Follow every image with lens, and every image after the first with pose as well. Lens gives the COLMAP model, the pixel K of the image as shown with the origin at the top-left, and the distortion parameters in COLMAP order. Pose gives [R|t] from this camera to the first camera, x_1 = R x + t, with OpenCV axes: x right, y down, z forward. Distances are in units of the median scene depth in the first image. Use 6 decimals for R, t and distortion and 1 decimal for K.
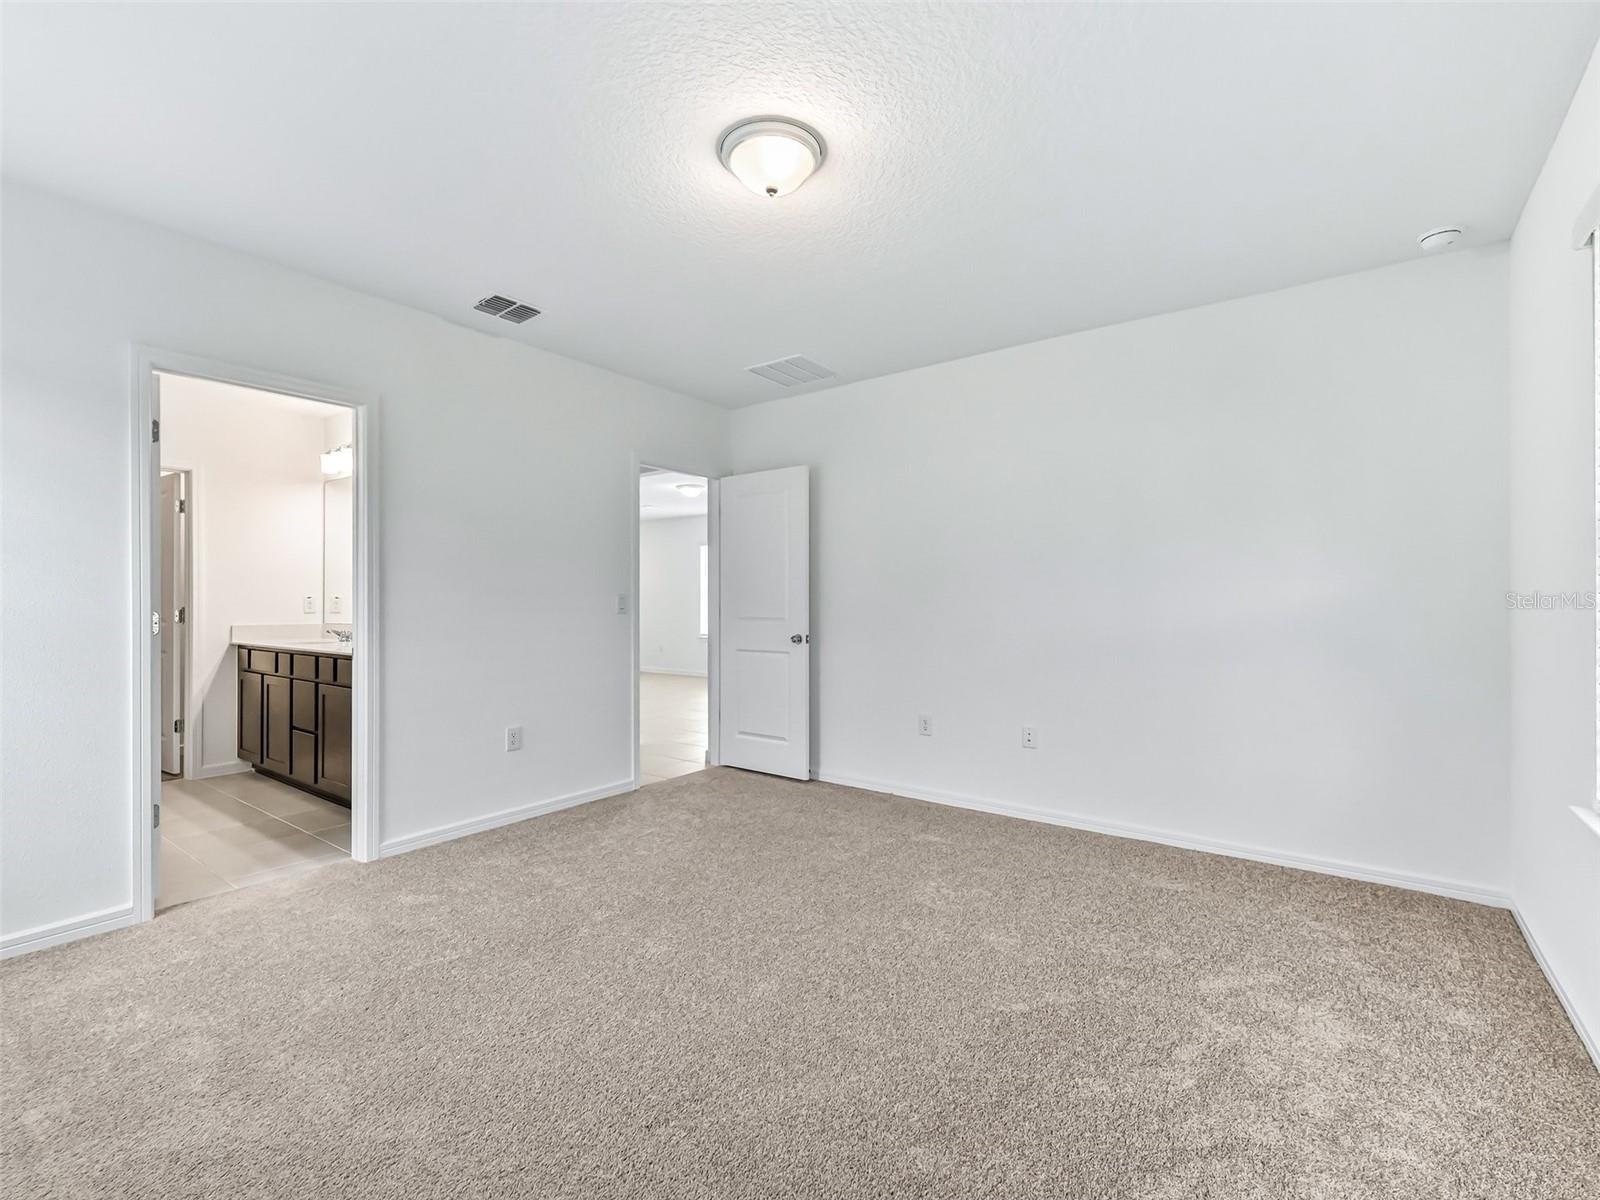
lens RADIAL K [[731.9, 0, 800.8], [0, 731.9, 598.3], [0, 0, 1]] dist [-0.007145, -0.002645]
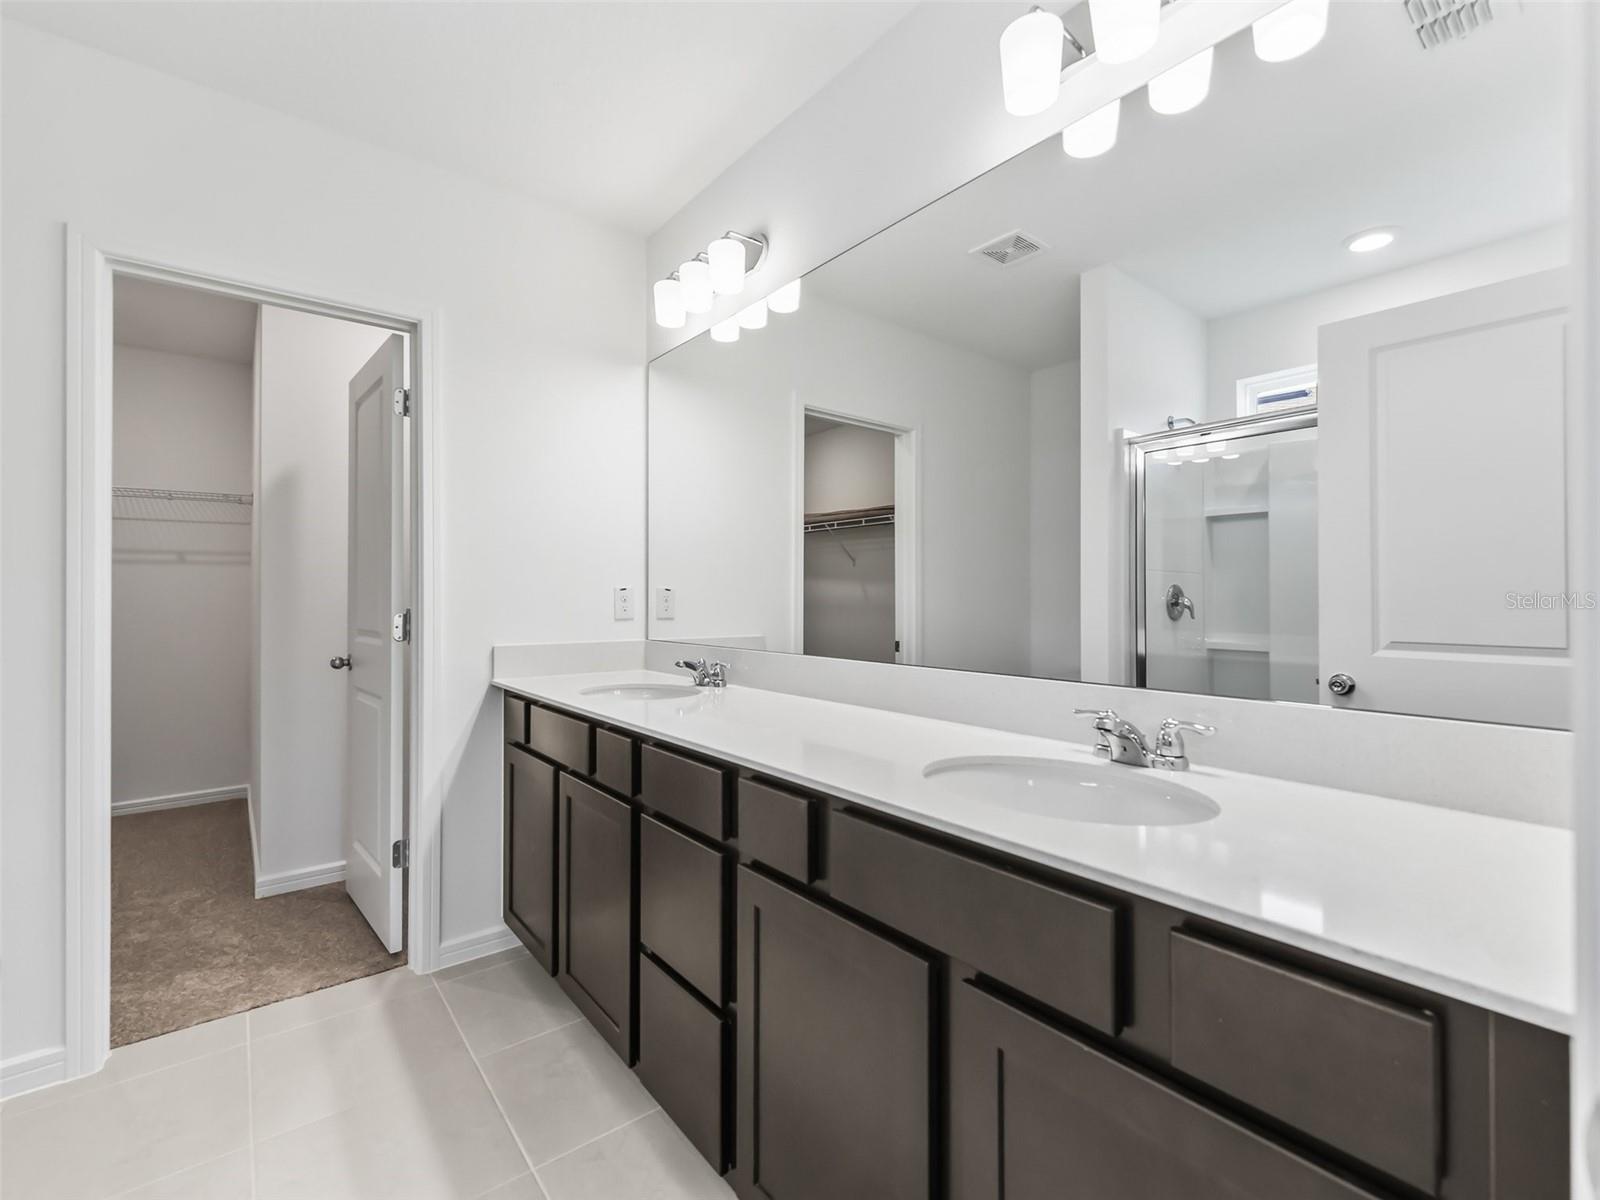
lens RADIAL K [[731.9, 0, 798.6], [0, 731.9, 595.3], [0, 0, 1]] dist [-0.007145, -0.002645]
pose [[0.964526, -0.000450, -0.263988, -0.467269], [-0.000044, 0.999998, -0.001865, 0.003879], [0.263989, 0.001811, 0.964524, 0.596675]]
